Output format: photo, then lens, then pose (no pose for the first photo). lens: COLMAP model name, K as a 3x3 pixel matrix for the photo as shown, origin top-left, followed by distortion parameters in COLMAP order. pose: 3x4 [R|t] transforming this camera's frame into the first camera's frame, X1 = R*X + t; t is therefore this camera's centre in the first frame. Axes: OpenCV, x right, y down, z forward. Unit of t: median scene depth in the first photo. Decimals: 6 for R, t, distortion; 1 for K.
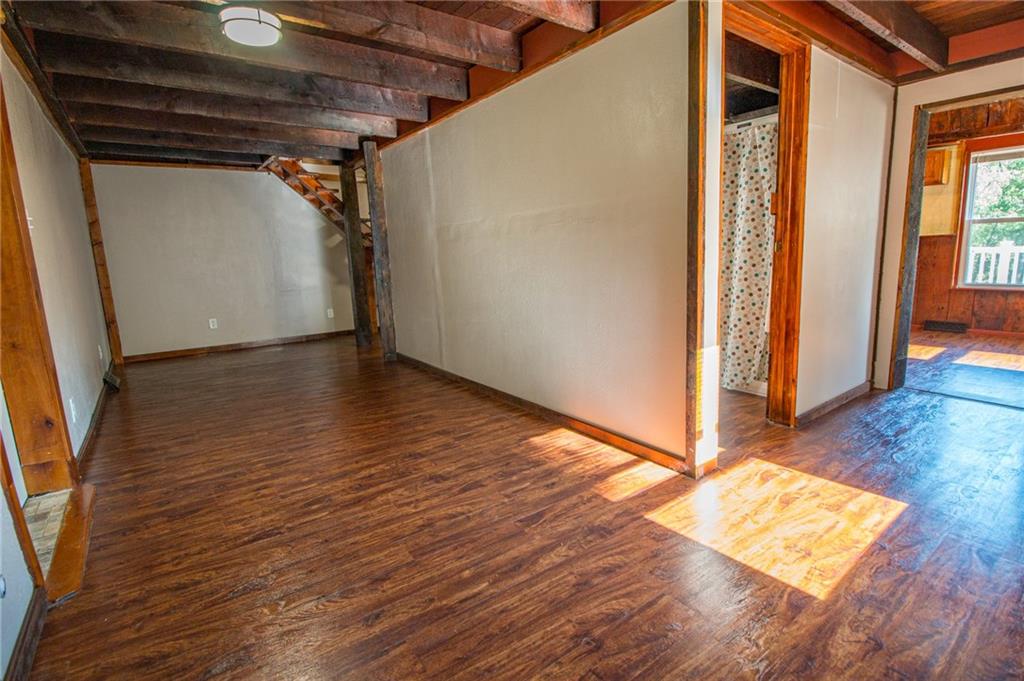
lens RADIAL K [[491.7, 0, 518.2], [0, 491.7, 336.6], [0, 0, 1]] dist [0.002820, -0.014523]
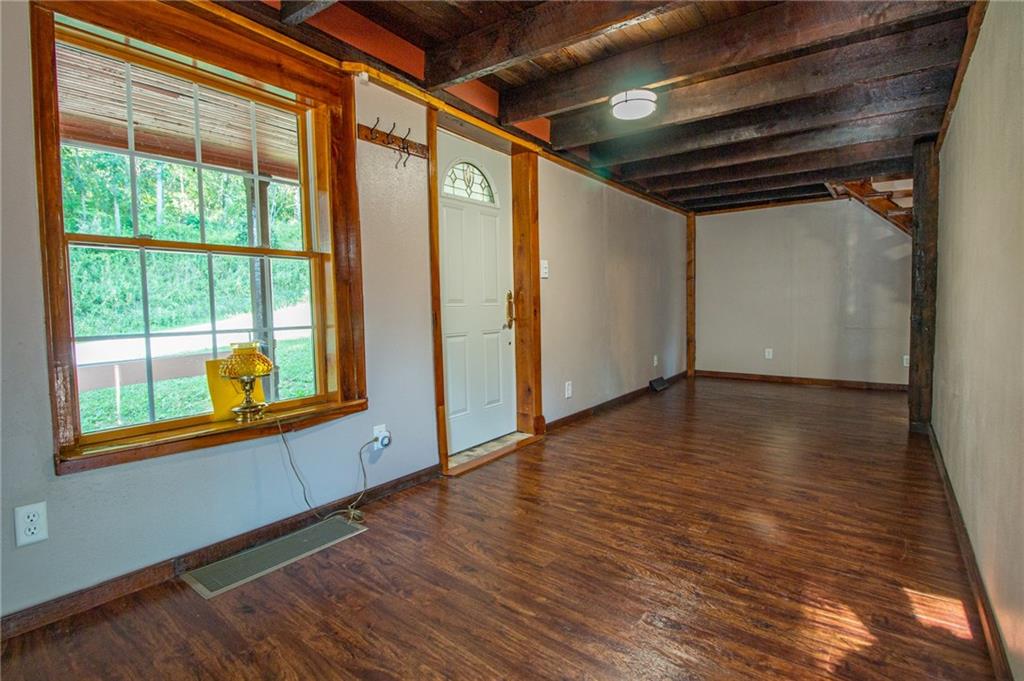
lens RADIAL K [[509.9, 0, 512.0], [0, 509.9, 340.5], [0, 0, 1]] dist [0.000522, -0.000214]
pose [[0.281695, 0.103785, -0.953875, 0.505619], [-0.158026, 0.985576, 0.060566, -0.066051], [0.946401, 0.133676, 0.294032, 0.330595]]
